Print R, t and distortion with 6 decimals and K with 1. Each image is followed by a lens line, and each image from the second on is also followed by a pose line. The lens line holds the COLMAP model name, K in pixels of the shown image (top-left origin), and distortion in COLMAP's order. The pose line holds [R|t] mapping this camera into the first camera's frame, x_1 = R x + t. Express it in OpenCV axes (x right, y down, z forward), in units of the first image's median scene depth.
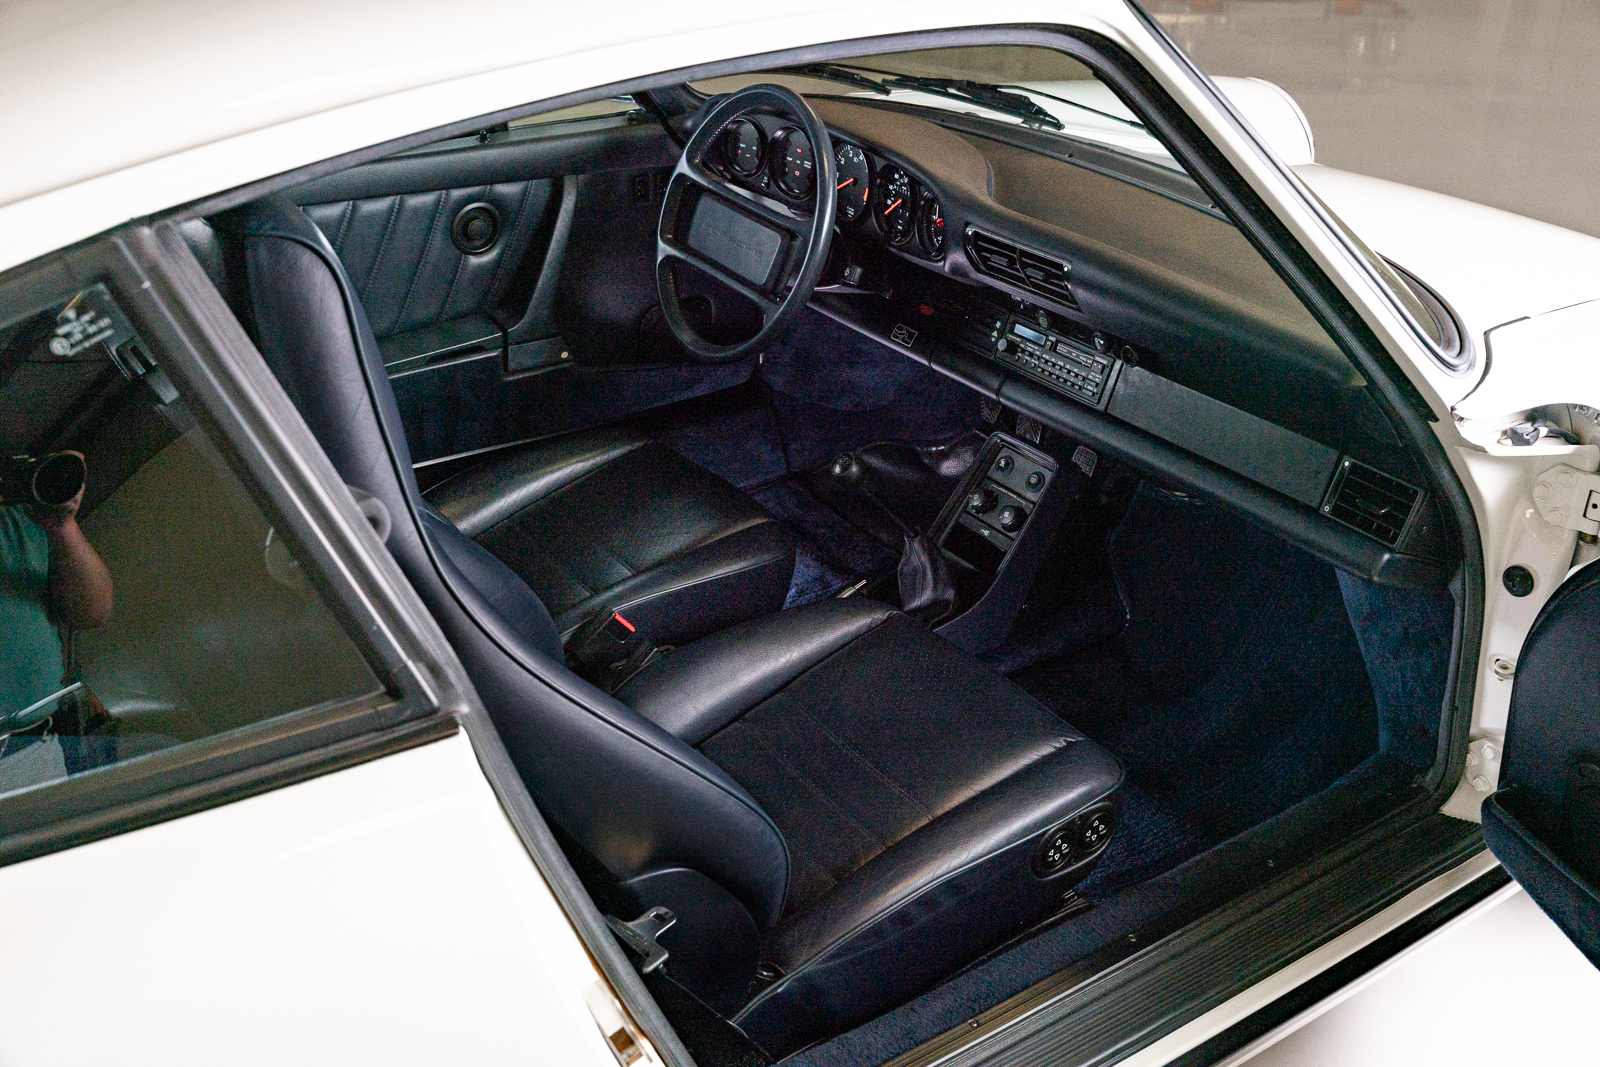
lens RADIAL K [[1553.1, 0, 792.6], [0, 1553.1, 531.4], [0, 0, 1]] dist [0.002171, 0.000000]
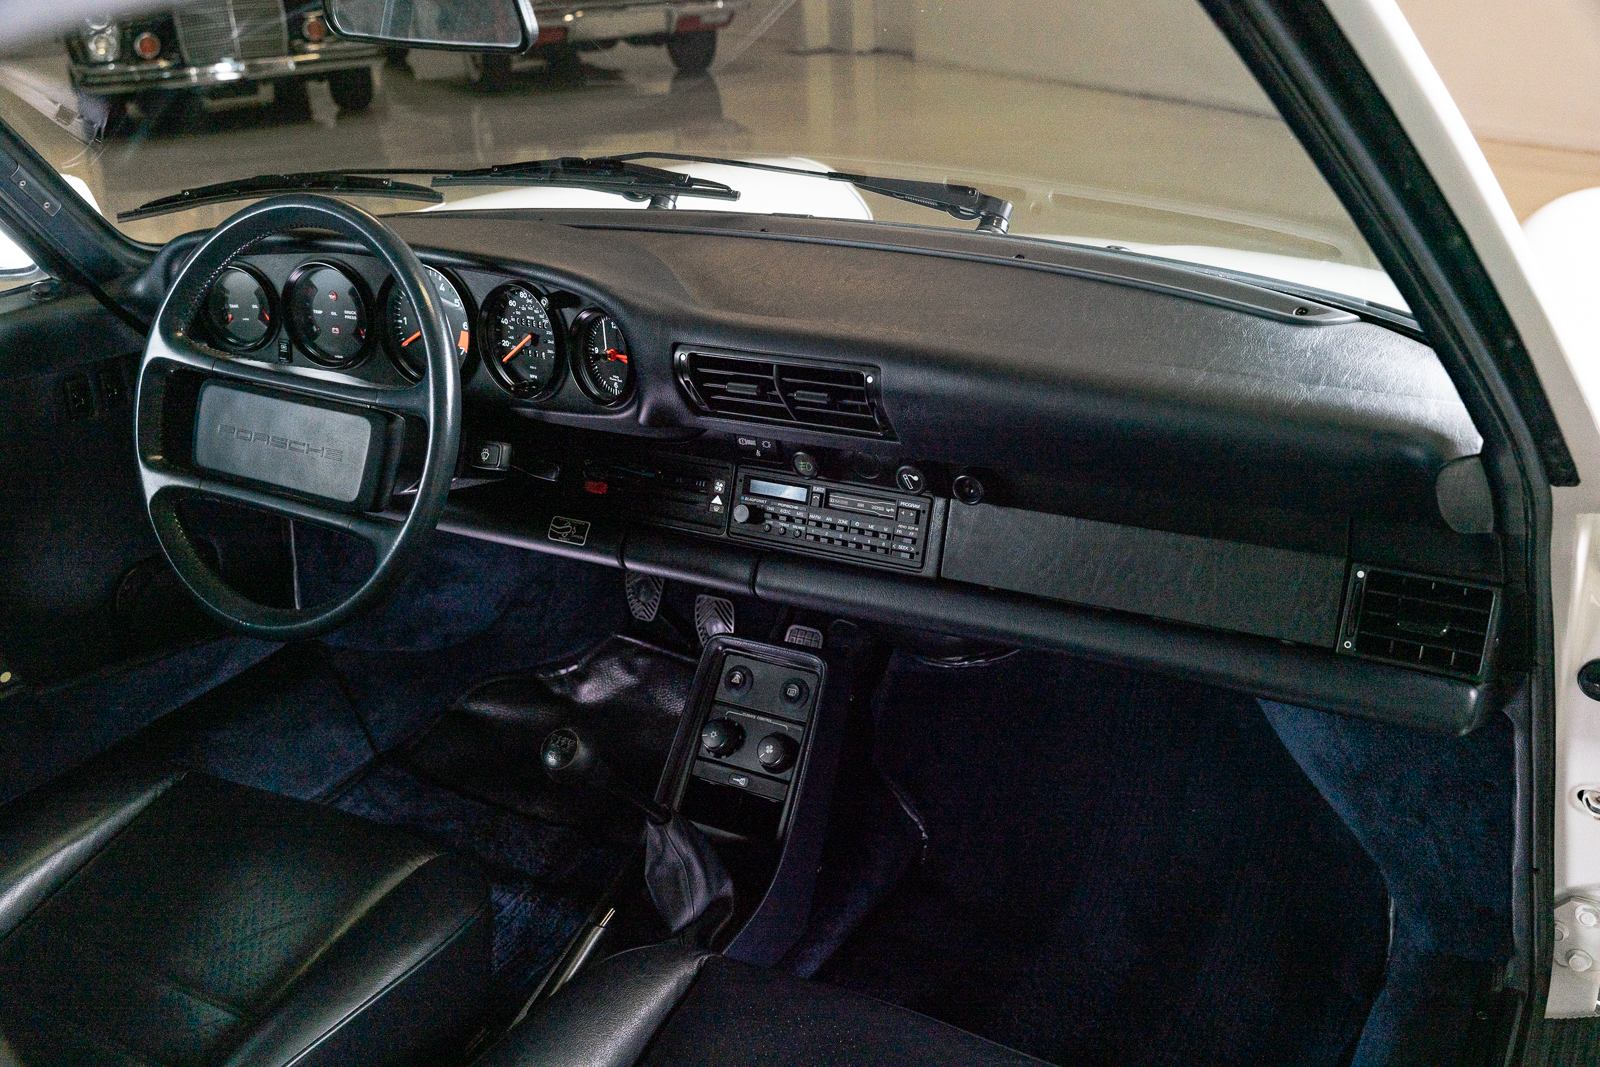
lens RADIAL K [[1553.1, 0, 792.6], [0, 1553.1, 537.6], [0, 0, 1]] dist [0.002171, 0.000000]
pose [[0.903639, -0.213928, 0.371041, -0.092588], [0.248446, 0.967493, -0.047248, -0.068955], [-0.348872, 0.134879, 0.927414, 0.348871]]
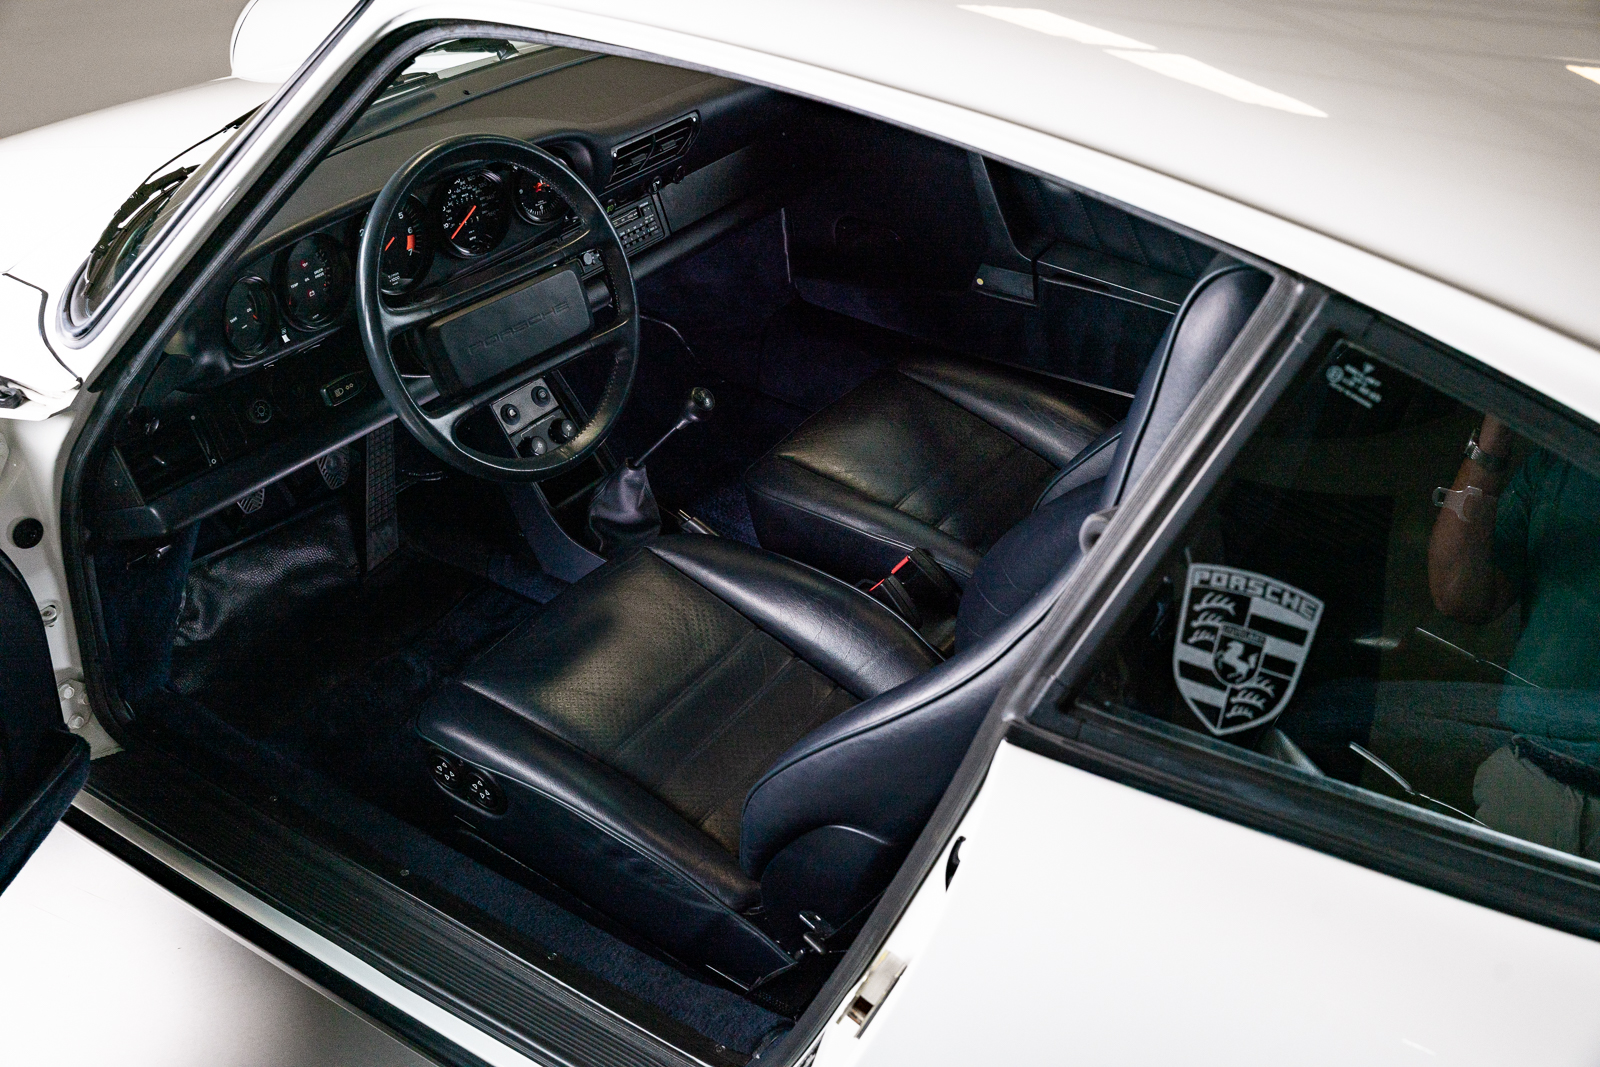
lens RADIAL K [[1553.1, 0, 785.0], [0, 1553.1, 528.5], [0, 0, 1]] dist [0.002171, 0.000000]
pose [[-0.357769, -0.510104, 0.782173, -0.778232], [0.439380, 0.647144, 0.623017, -0.564003], [-0.823982, 0.566568, -0.007399, 0.949244]]
